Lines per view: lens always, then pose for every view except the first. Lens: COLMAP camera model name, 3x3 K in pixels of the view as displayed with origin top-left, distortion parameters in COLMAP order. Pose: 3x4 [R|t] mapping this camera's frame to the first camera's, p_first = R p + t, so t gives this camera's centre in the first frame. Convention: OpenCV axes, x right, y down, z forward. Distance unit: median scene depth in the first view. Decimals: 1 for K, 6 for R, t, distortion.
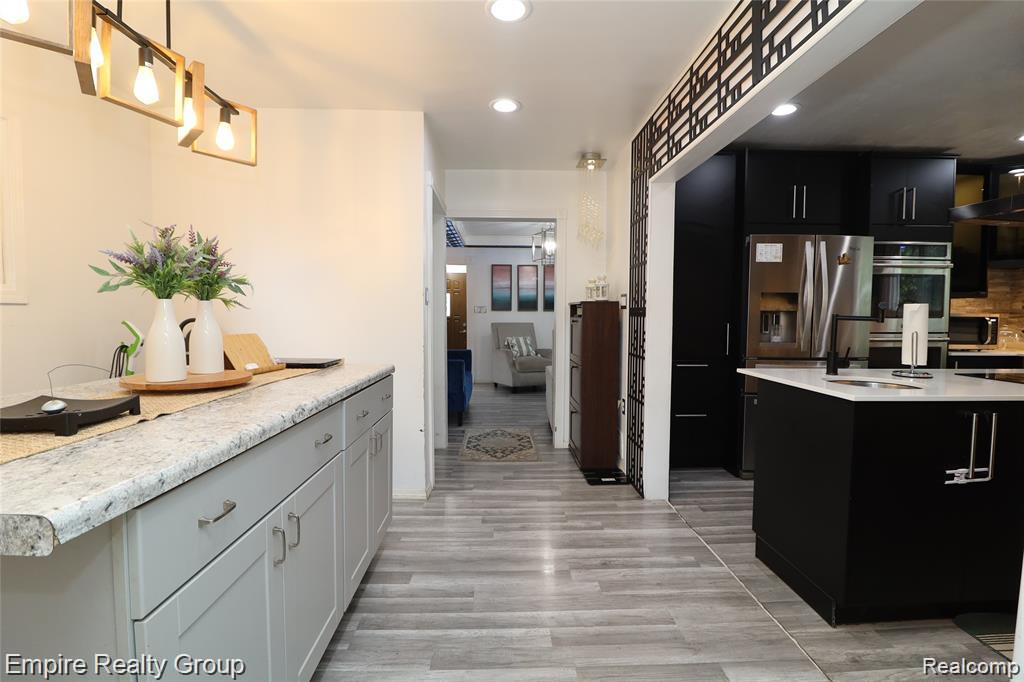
lens RADIAL K [[467.8, 0, 514.7], [0, 467.8, 331.4], [0, 0, 1]] dist [-0.005855, -0.010293]
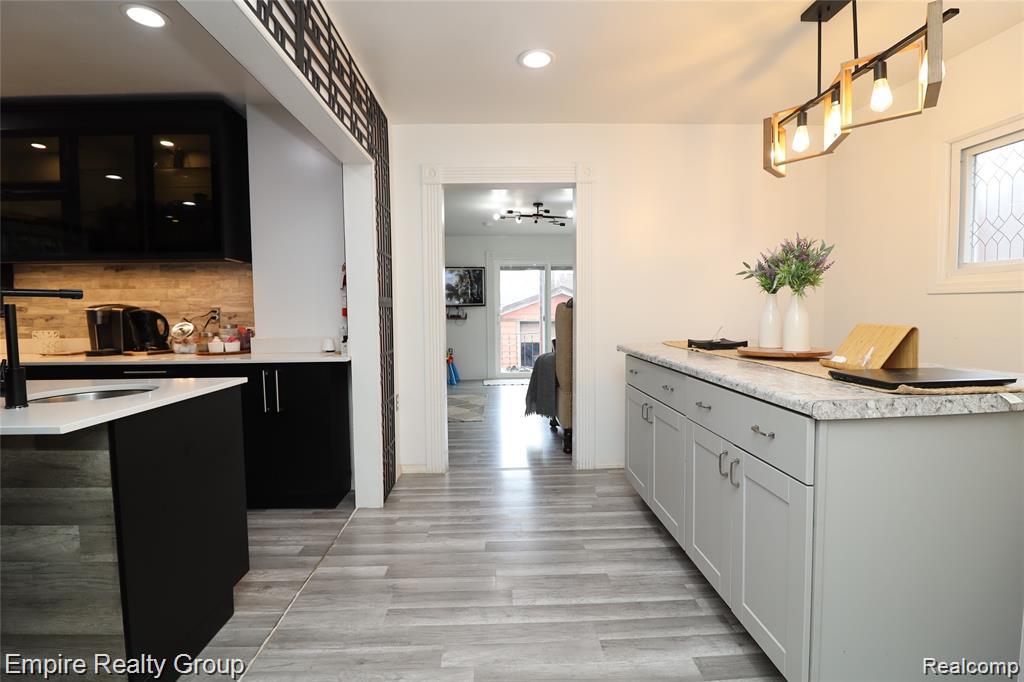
lens RADIAL K [[467.8, 0, 514.7], [0, 467.8, 331.4], [0, 0, 1]] dist [-0.005855, -0.010293]
pose [[-0.999909, 0.005885, -0.012136, 0.078610], [0.004888, 0.996729, 0.080671, -0.056884], [0.012572, 0.080604, -0.996667, 1.965316]]
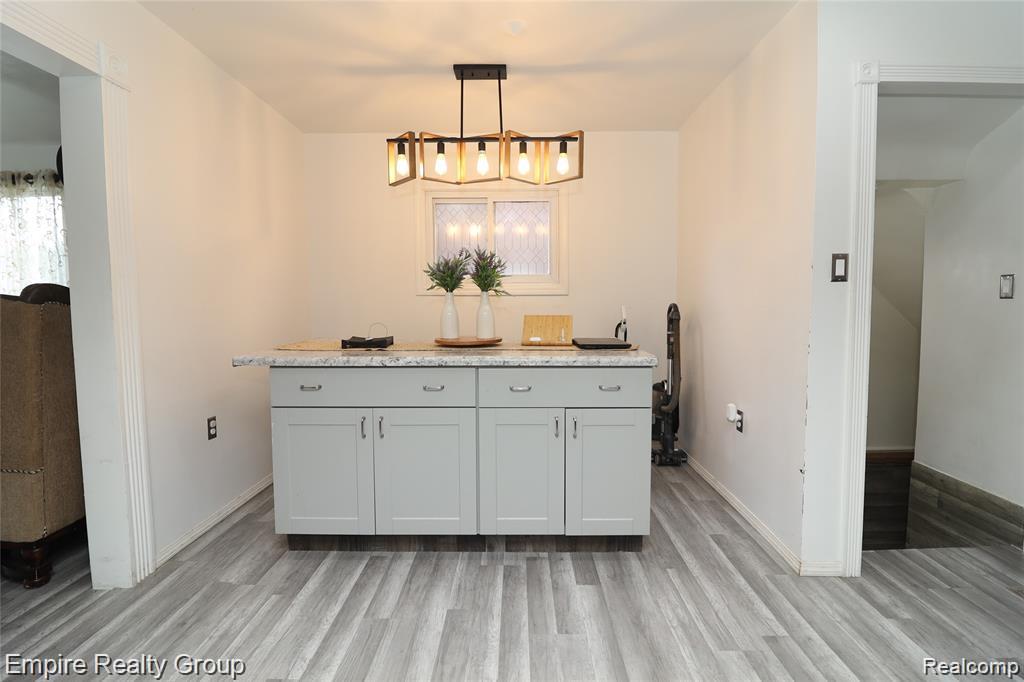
lens RADIAL K [[467.8, 0, 514.7], [0, 467.8, 331.4], [0, 0, 1]] dist [-0.005855, -0.010293]
pose [[-0.035859, 0.054532, -0.997868, 0.797138], [-0.033461, 0.997885, 0.055735, -0.020922], [0.998797, 0.035388, -0.033958, 1.023918]]
